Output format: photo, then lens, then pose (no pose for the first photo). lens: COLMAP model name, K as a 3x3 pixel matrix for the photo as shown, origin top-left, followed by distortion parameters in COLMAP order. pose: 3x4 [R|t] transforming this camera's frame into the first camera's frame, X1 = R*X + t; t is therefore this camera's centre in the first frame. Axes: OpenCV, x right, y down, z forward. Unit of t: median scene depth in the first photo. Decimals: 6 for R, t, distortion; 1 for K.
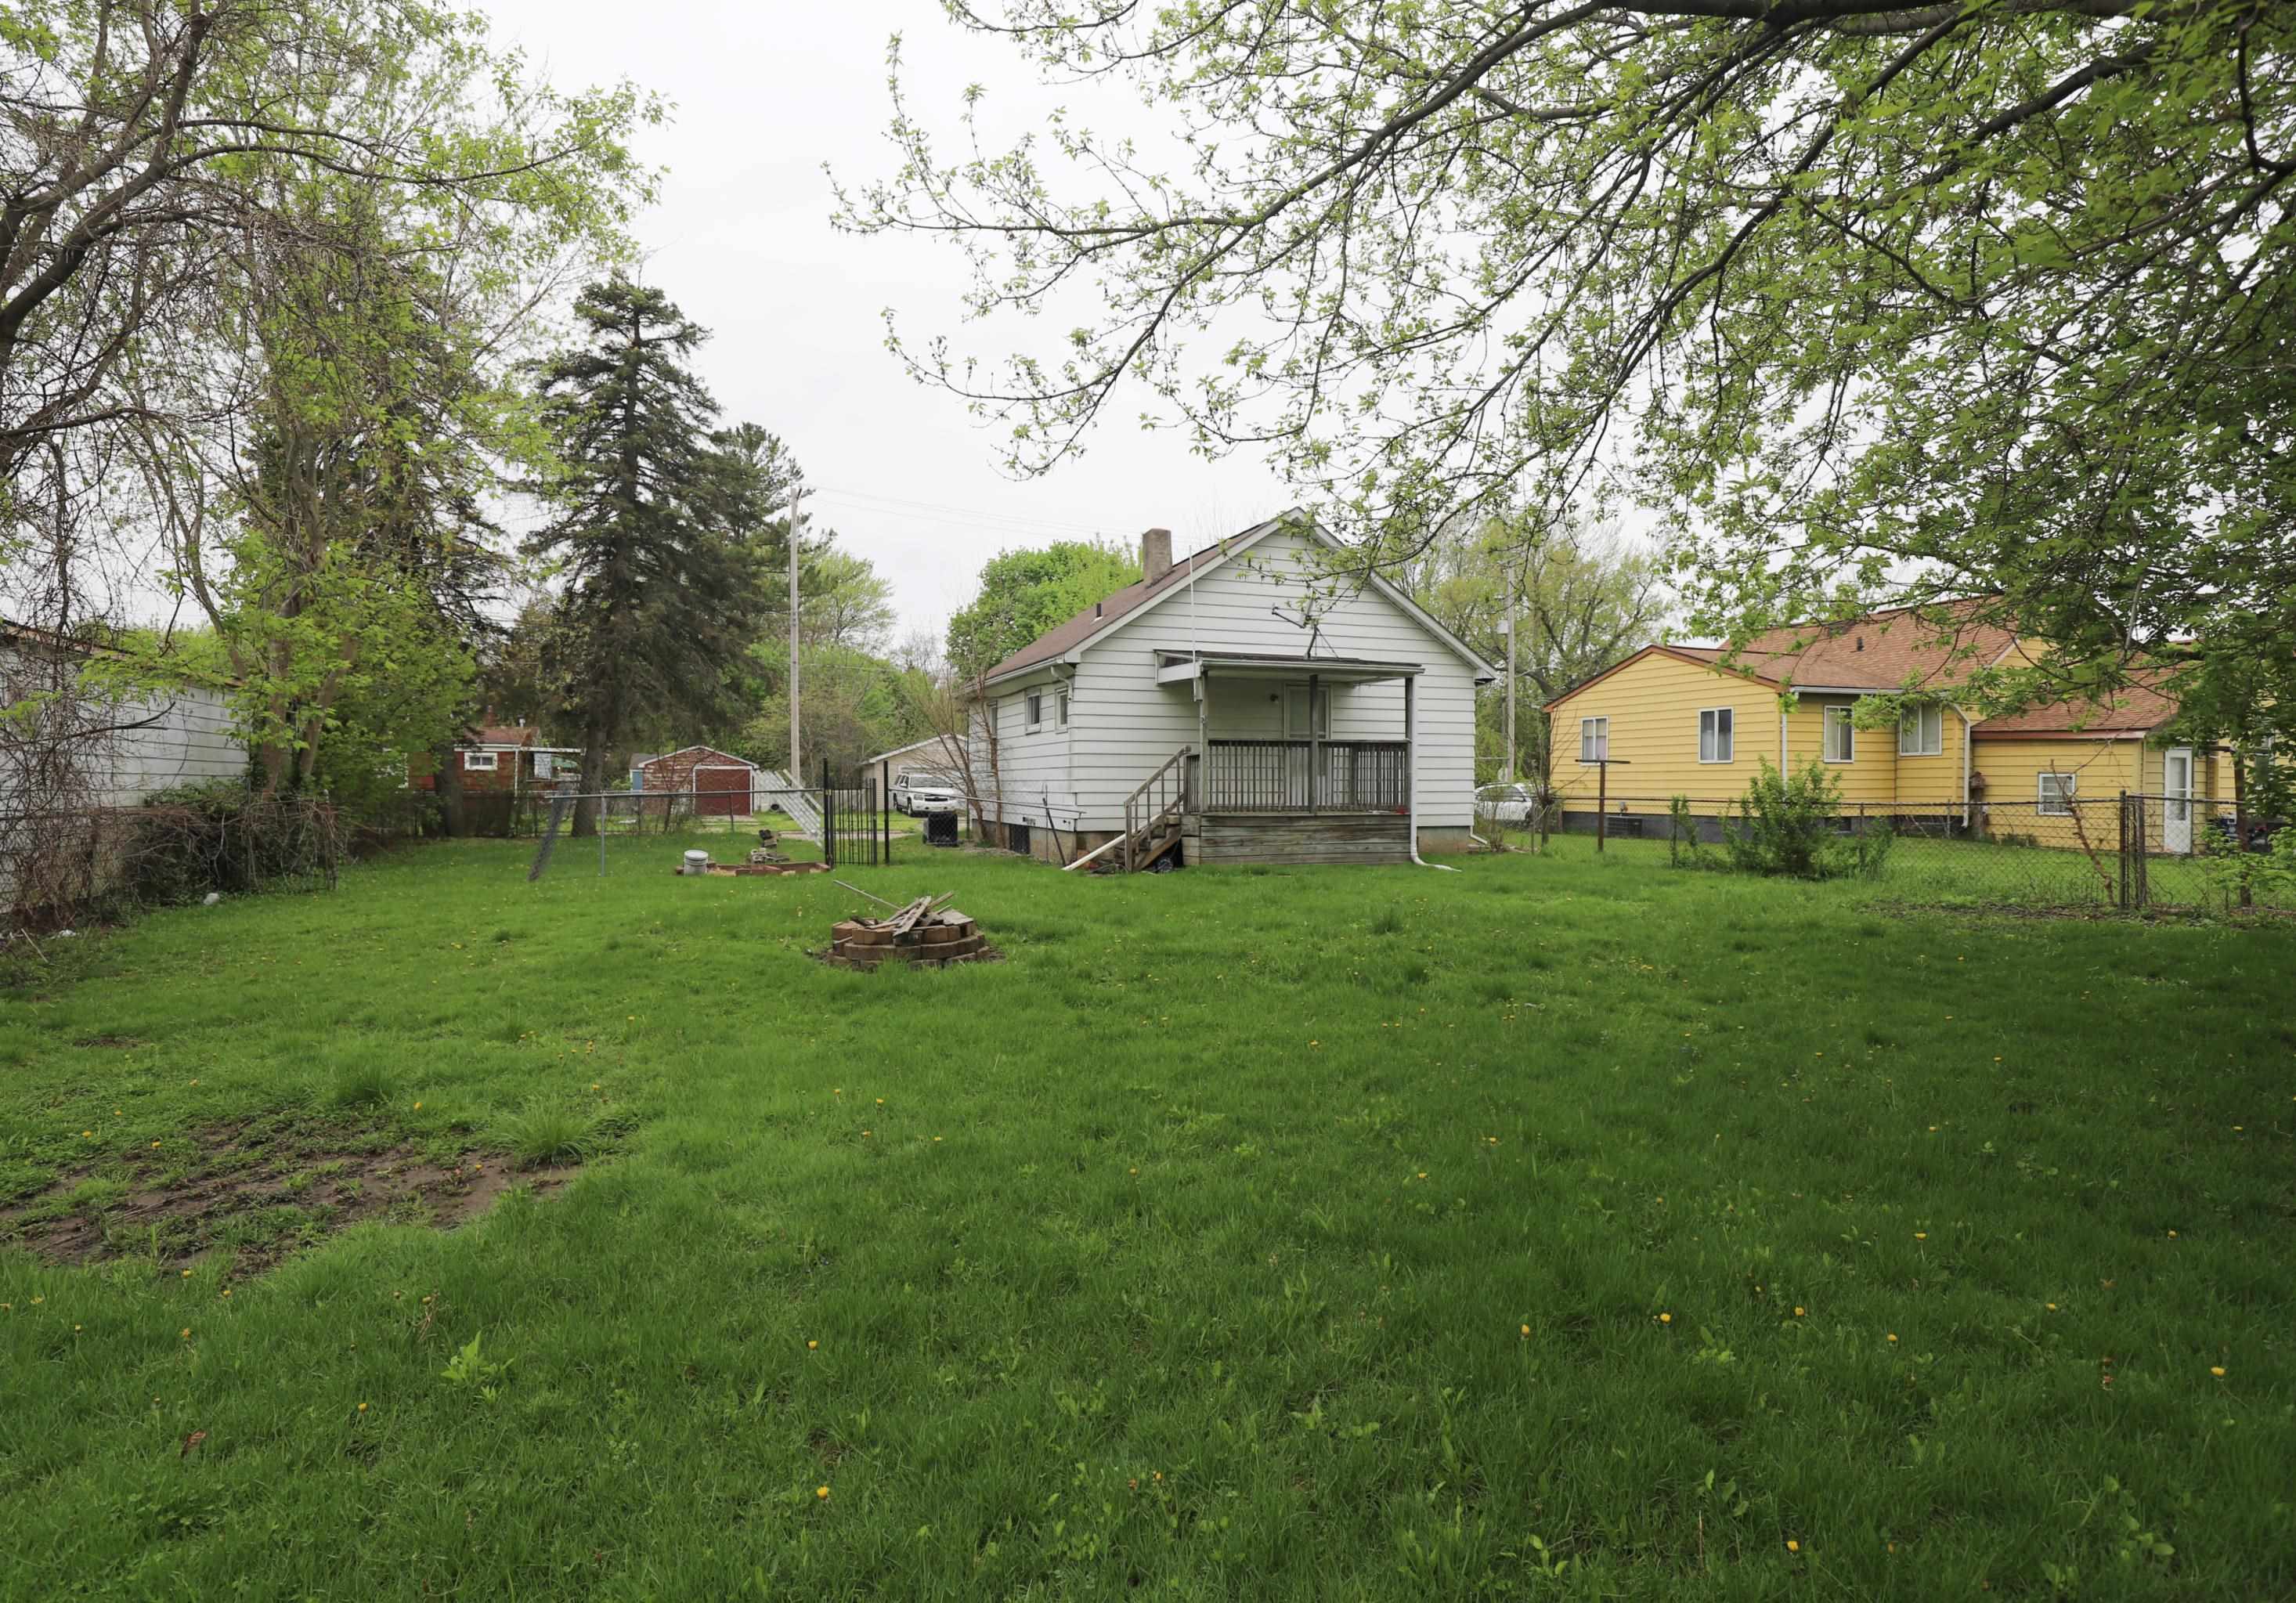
lens RADIAL K [[1117.9, 0, 1149.1], [0, 1117.9, 797.7], [0, 0, 1]] dist [-0.004731, -0.000005]
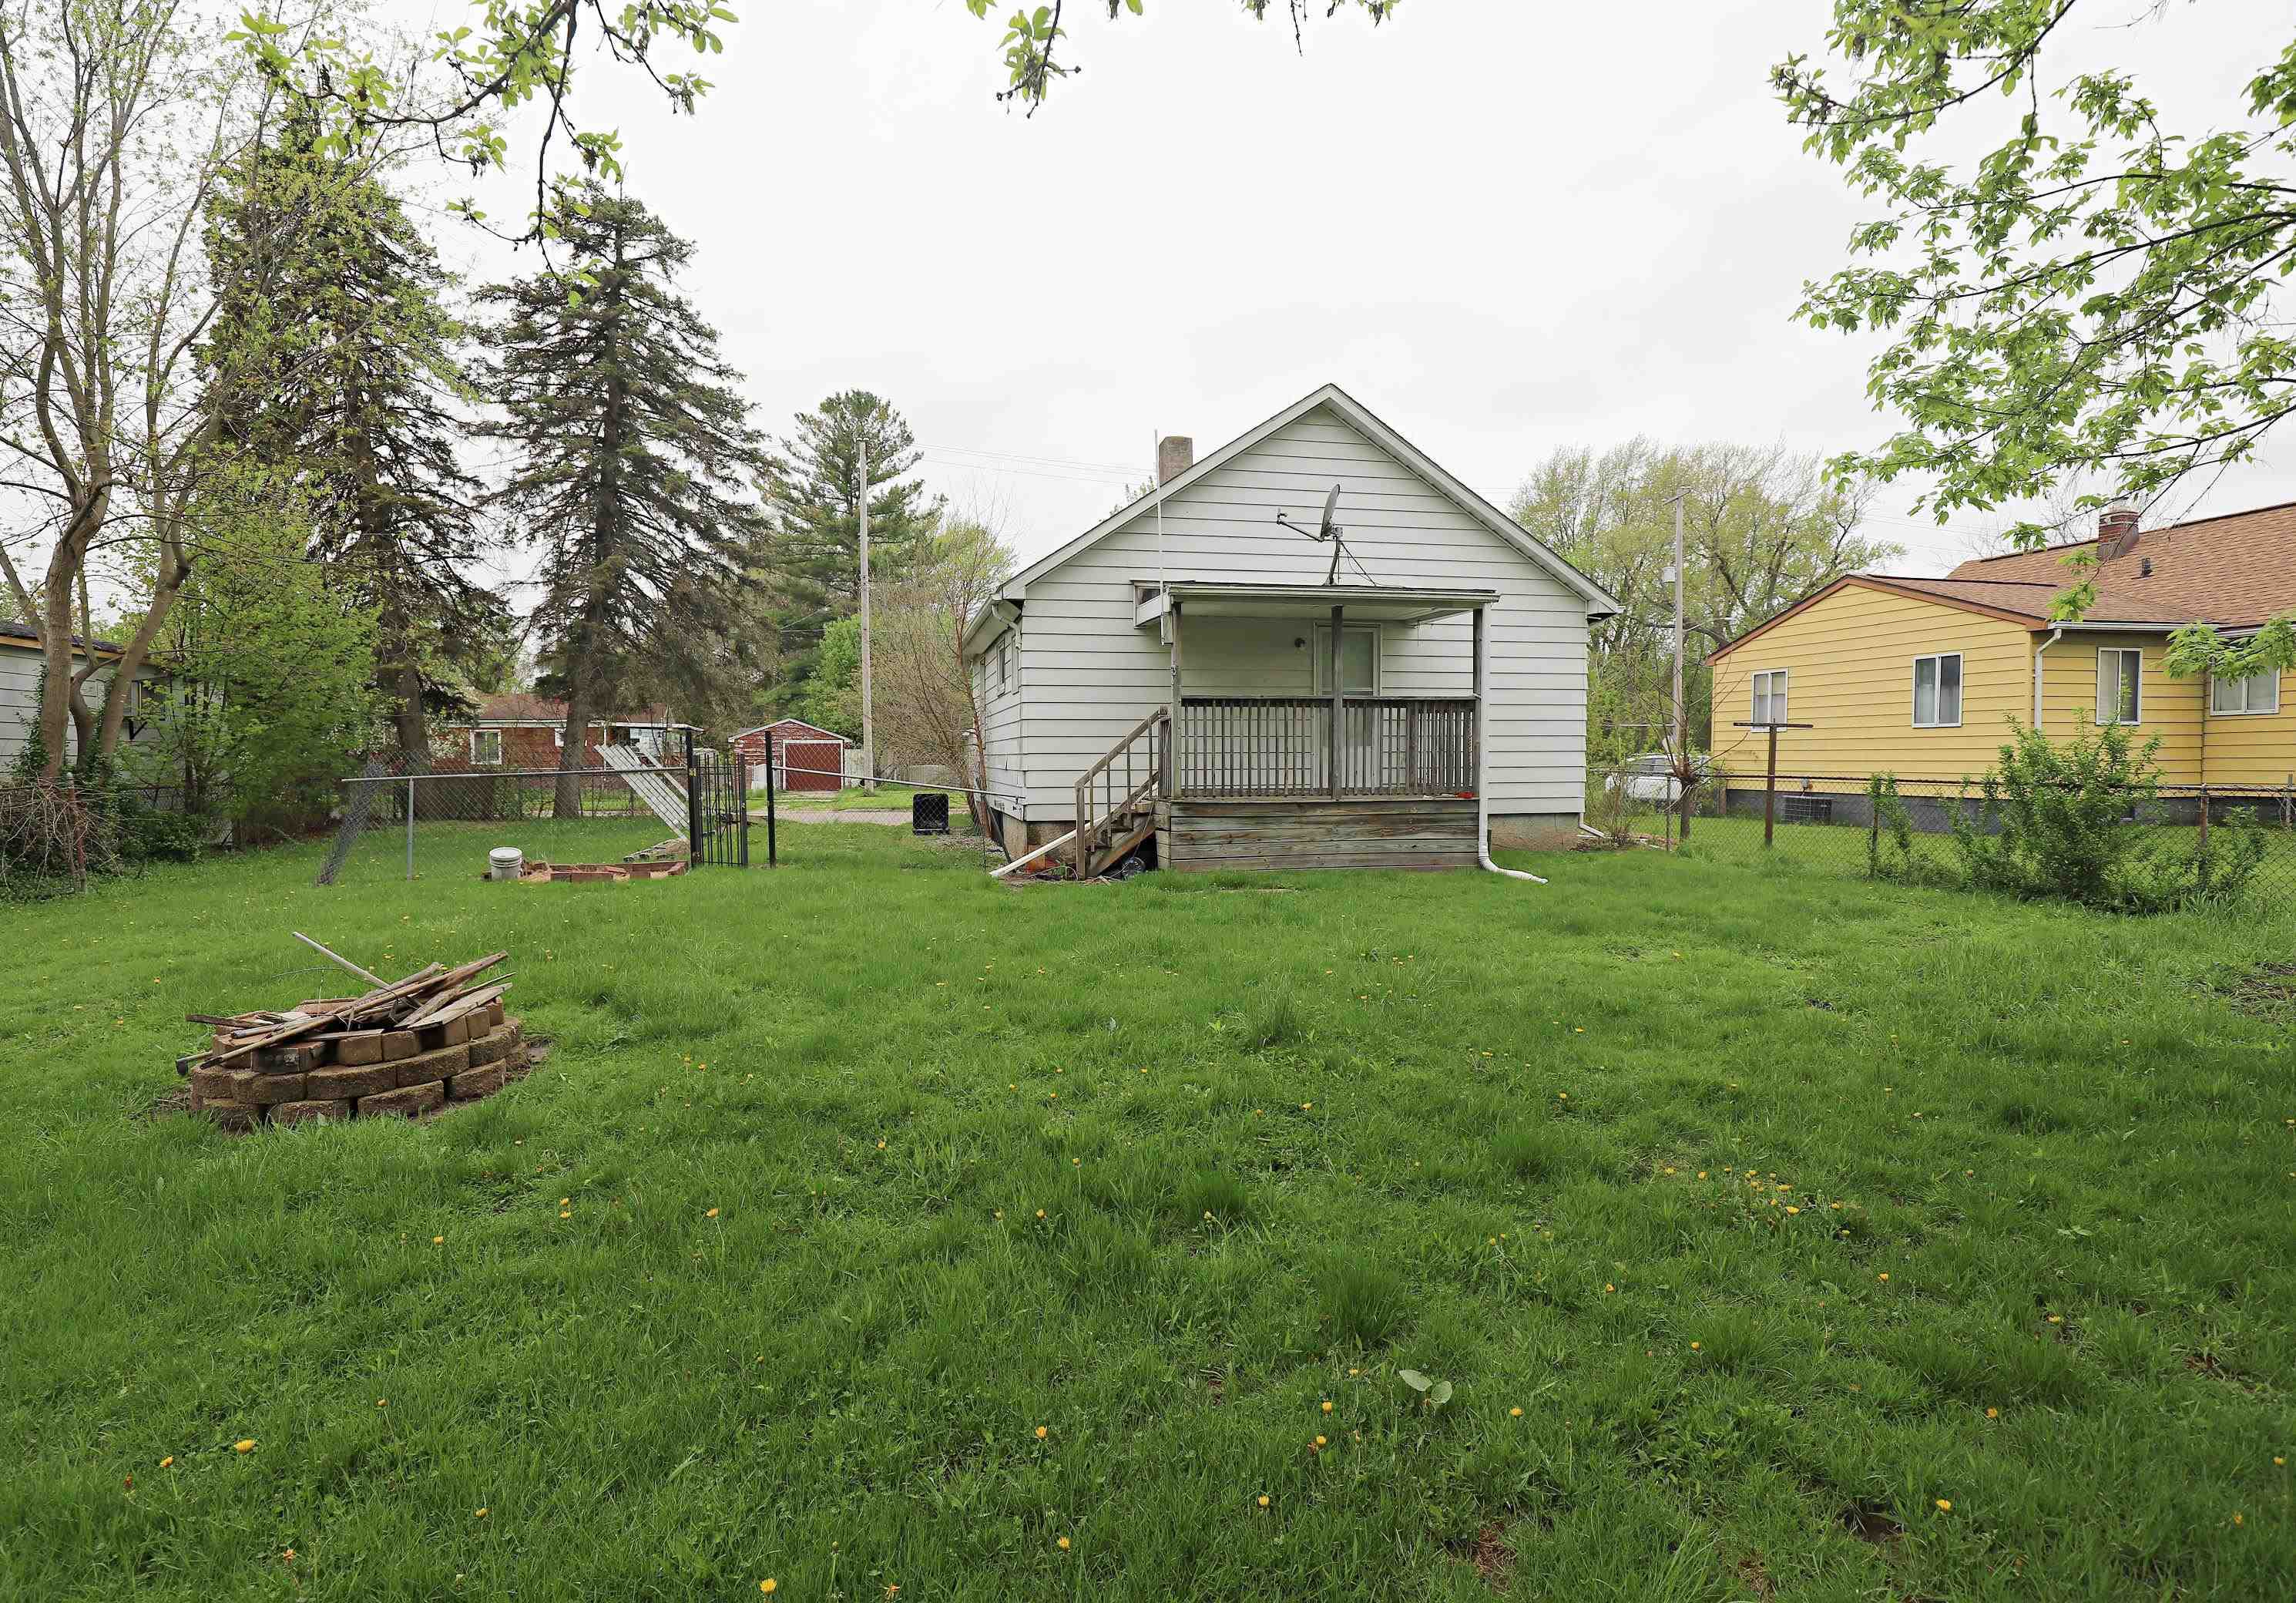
lens RADIAL K [[1118.1, 0, 1137.5], [0, 1118.1, 800.0], [0, 0, 1]] dist [-0.004731, -0.000005]
pose [[0.989260, 0.000954, -0.146163, 0.116239], [0.003068, 0.999623, 0.027294, -0.004900], [0.146134, -0.027449, 0.988884, 0.242004]]
